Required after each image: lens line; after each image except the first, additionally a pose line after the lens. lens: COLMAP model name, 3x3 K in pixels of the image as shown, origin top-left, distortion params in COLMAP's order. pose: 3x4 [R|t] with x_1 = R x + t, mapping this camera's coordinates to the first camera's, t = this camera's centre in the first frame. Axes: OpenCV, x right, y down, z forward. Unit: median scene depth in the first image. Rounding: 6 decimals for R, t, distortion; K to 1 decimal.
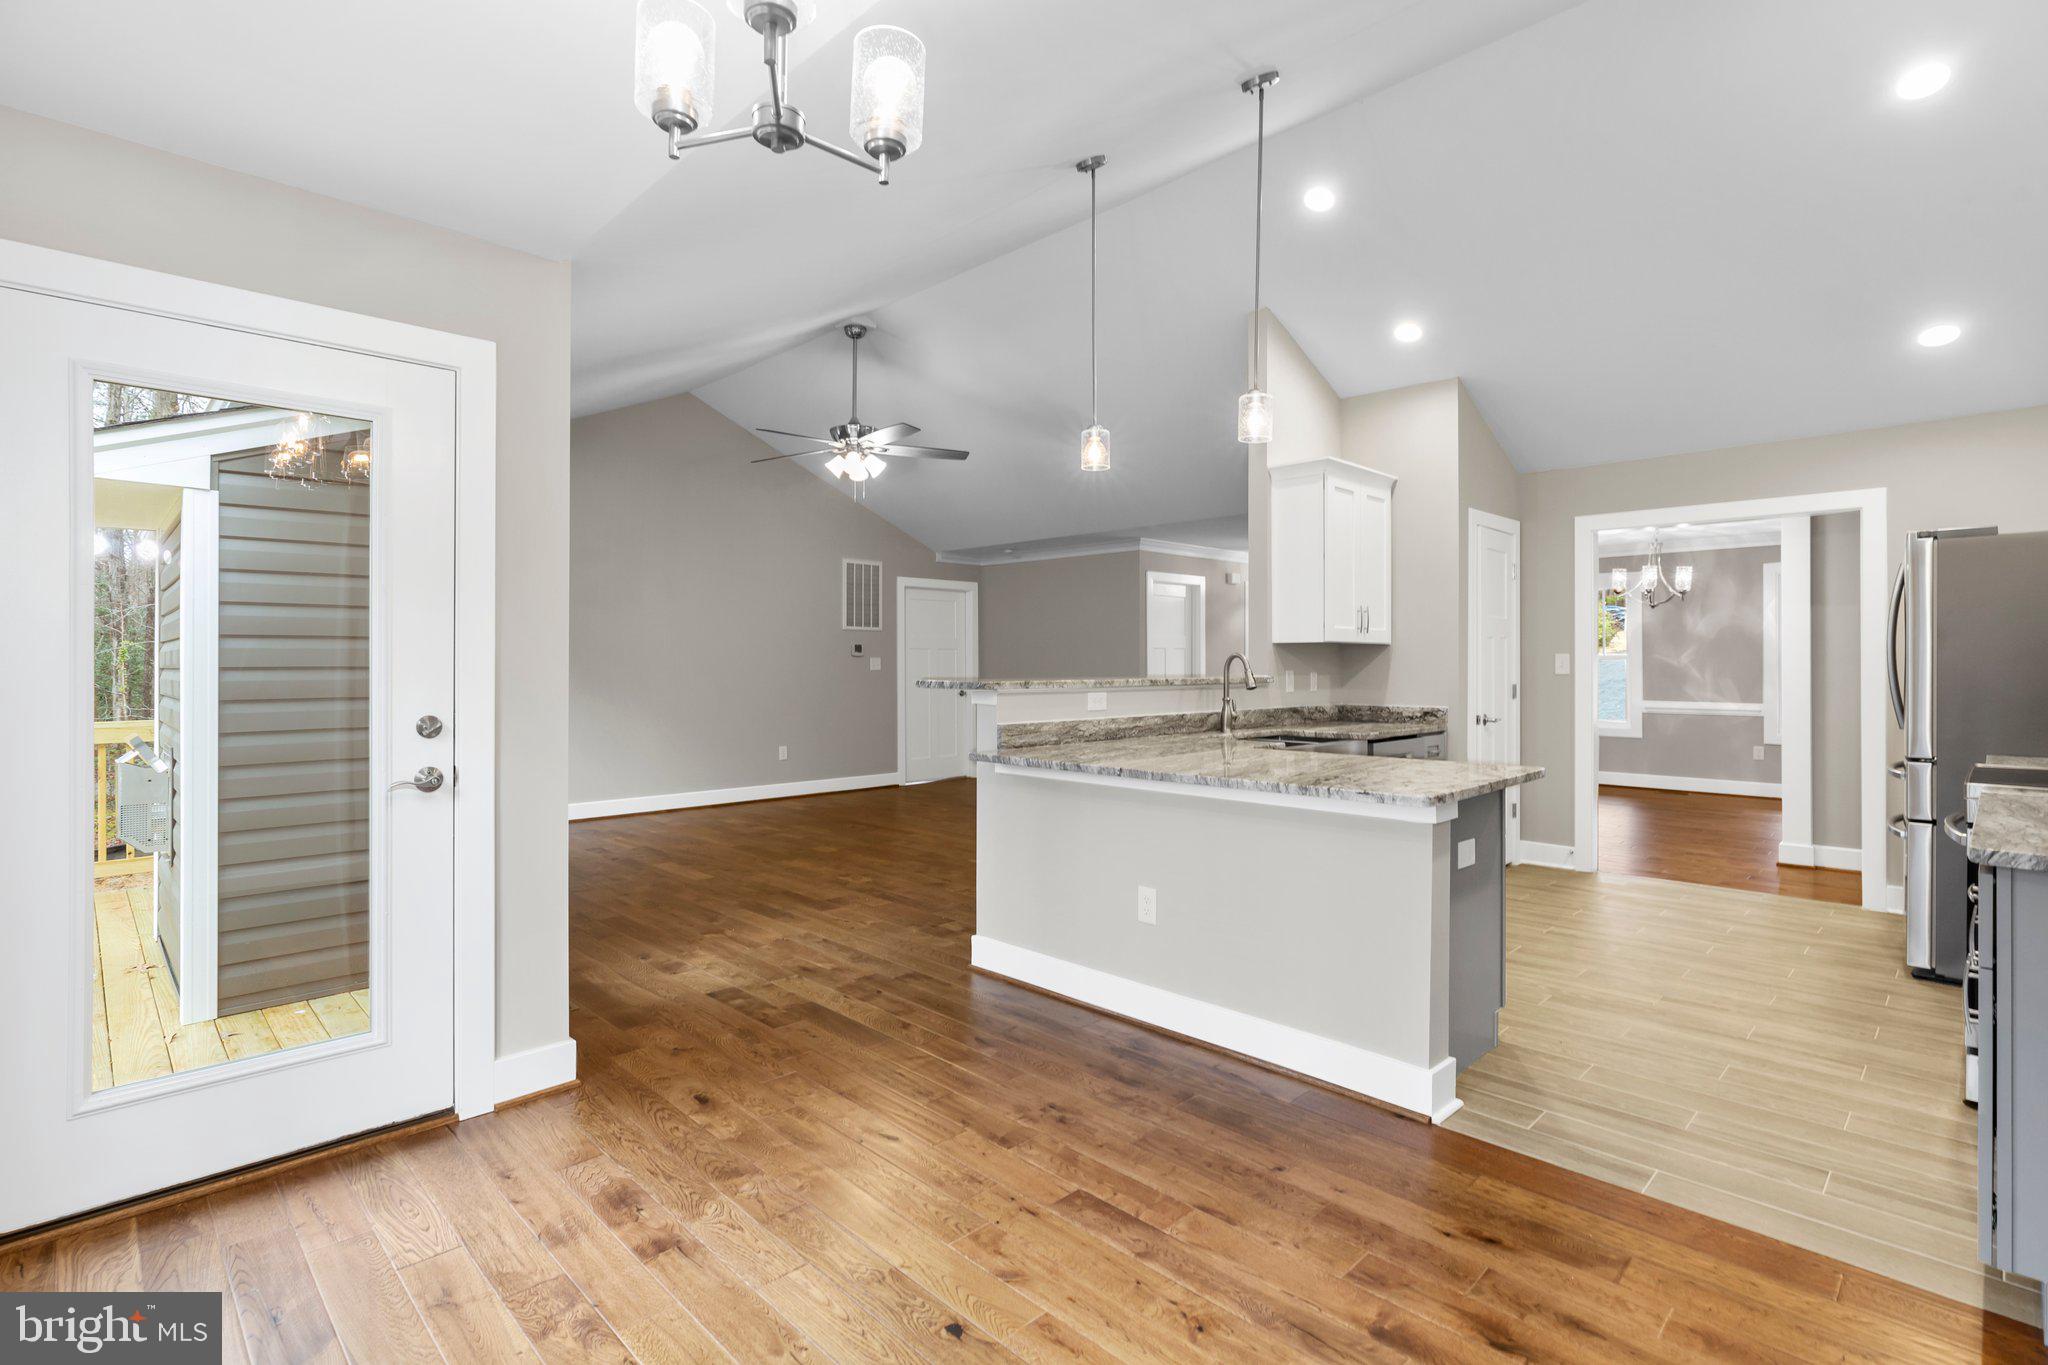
lens RADIAL K [[973.5, 0, 1012.4], [0, 973.5, 661.5], [0, 0, 1]] dist [-0.006185, 0.000085]
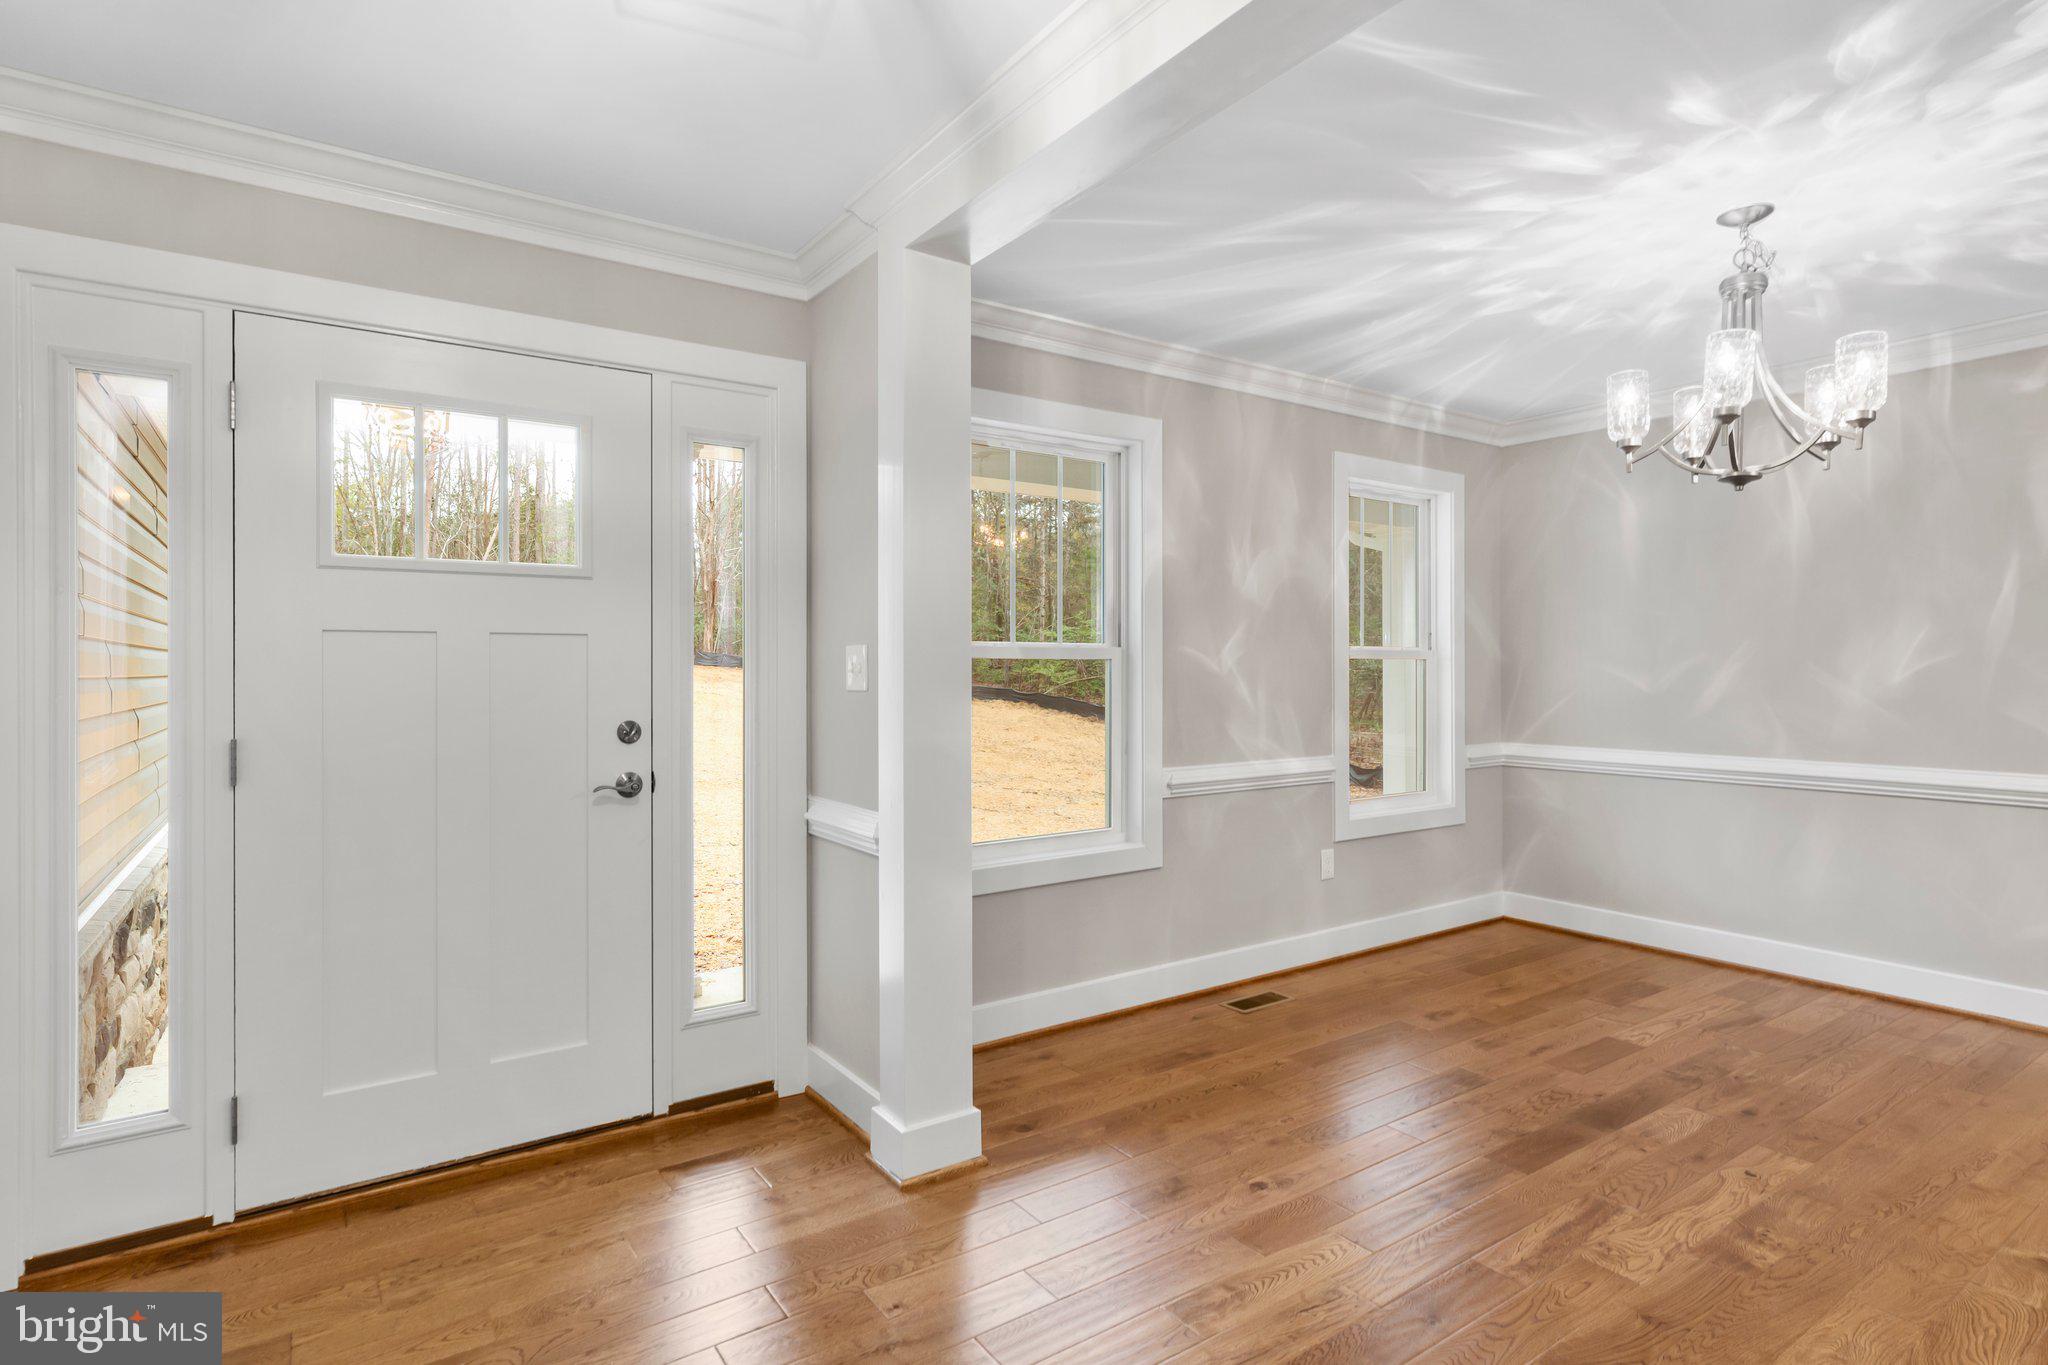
lens RADIAL K [[1038.1, 0, 1009.0], [0, 1038.1, 668.1], [0, 0, 1]] dist [-0.000061, 0.002827]
pose [[0.166553, 0.001855, 0.986031, 0.358191], [0.002399, 0.999995, -0.002286, 0.005113], [-0.986030, 0.002747, 0.166548, 1.456600]]
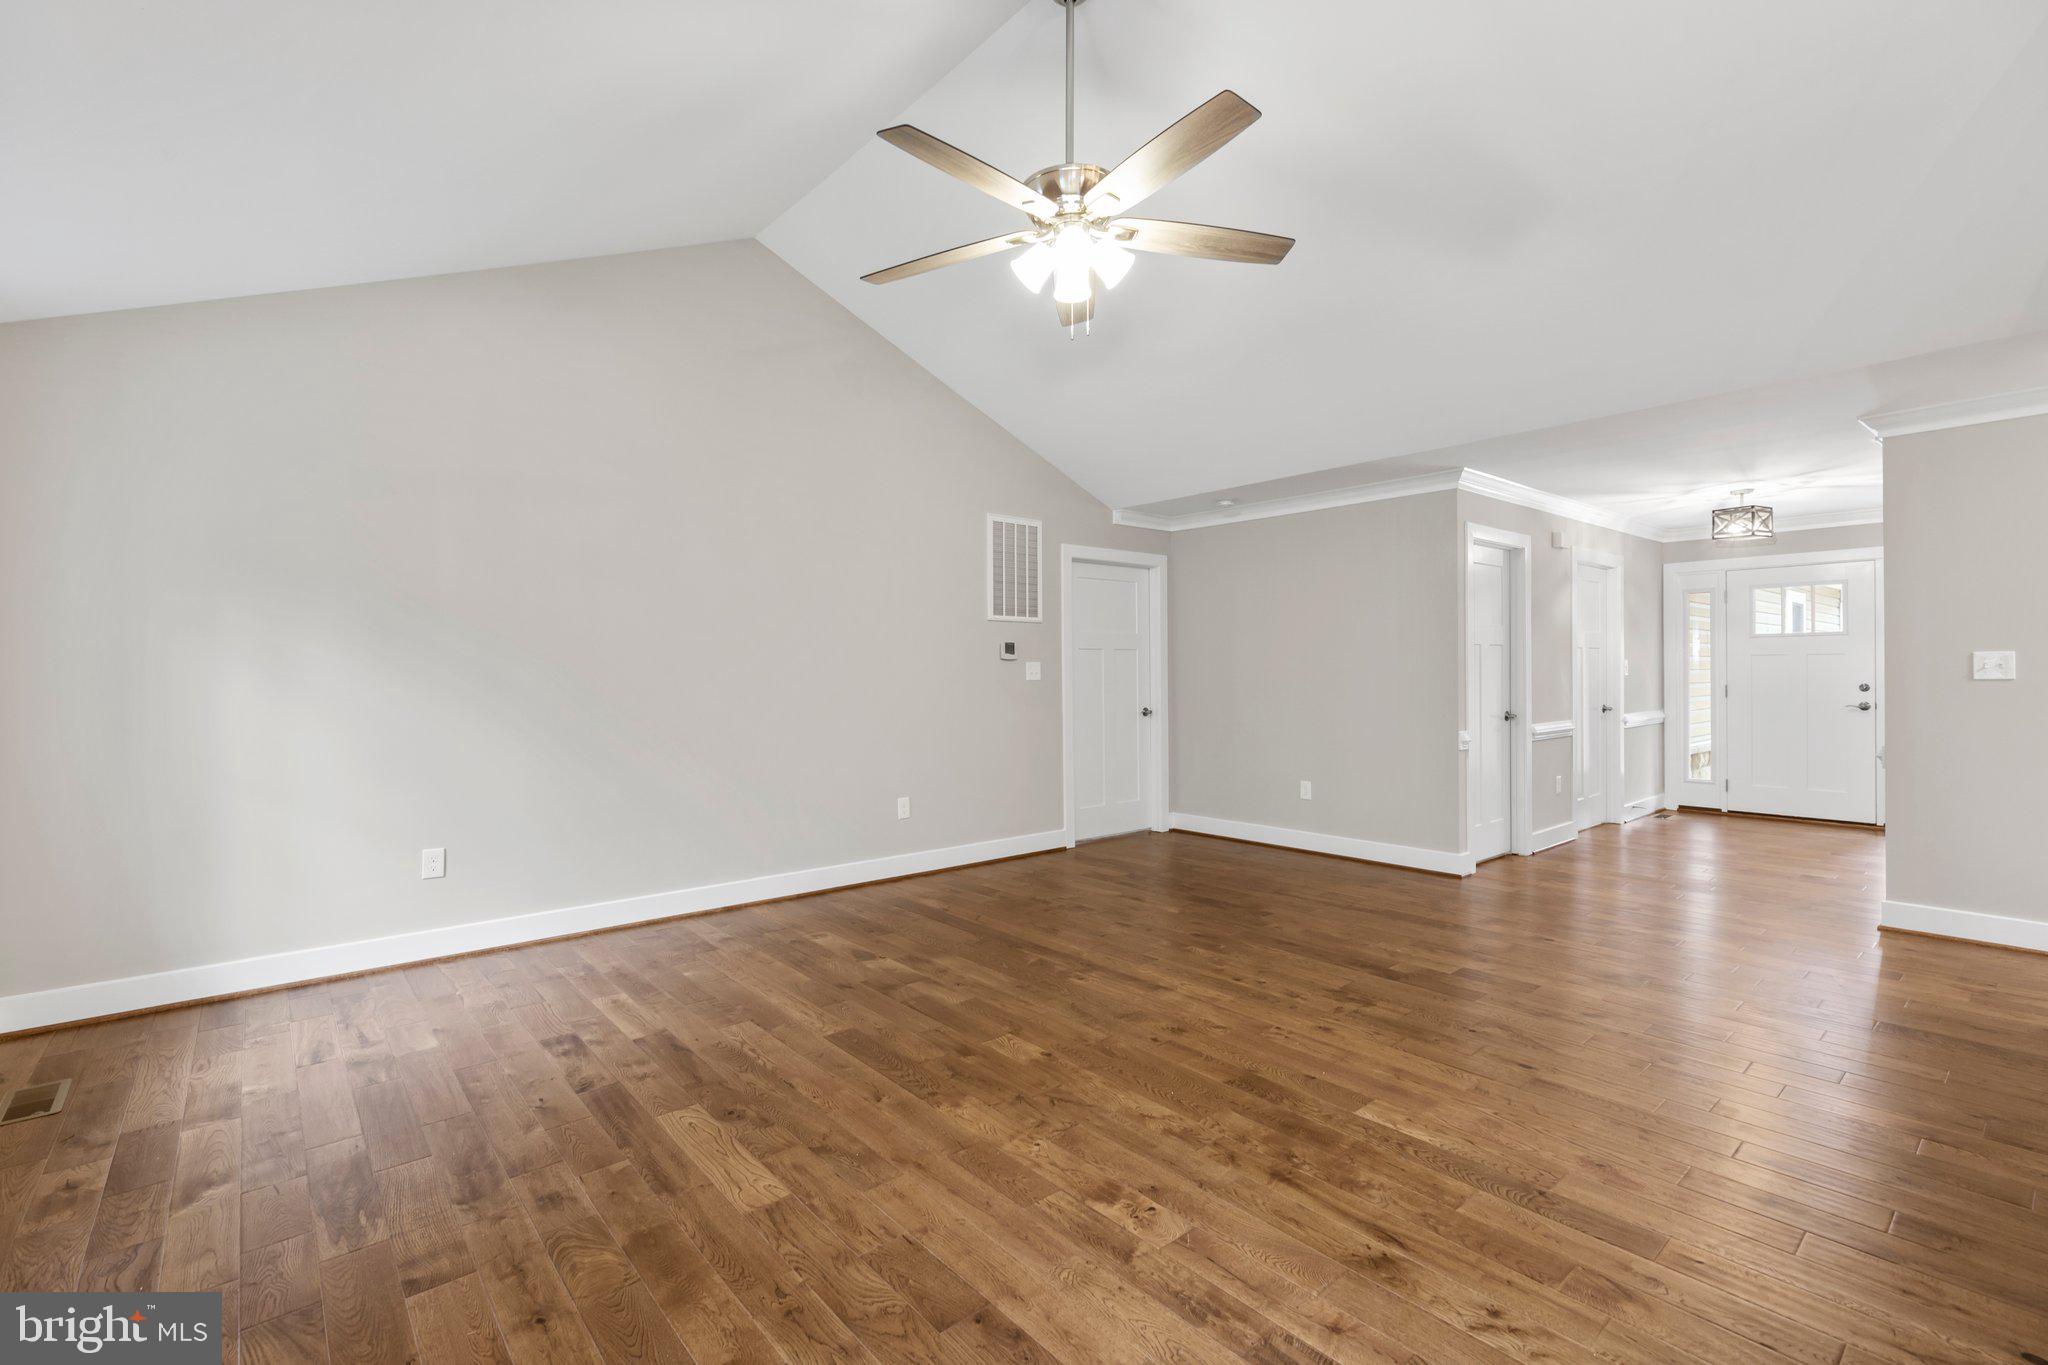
lens RADIAL K [[919.5, 0, 1019.0], [0, 919.5, 676.1], [0, 0, 1]] dist [0.016518, -0.000772]
pose [[0.997301, -0.006318, -0.073143, -0.152275], [0.006932, 0.999943, 0.008134, 0.000918], [0.073088, -0.008619, 0.997288, 0.526727]]
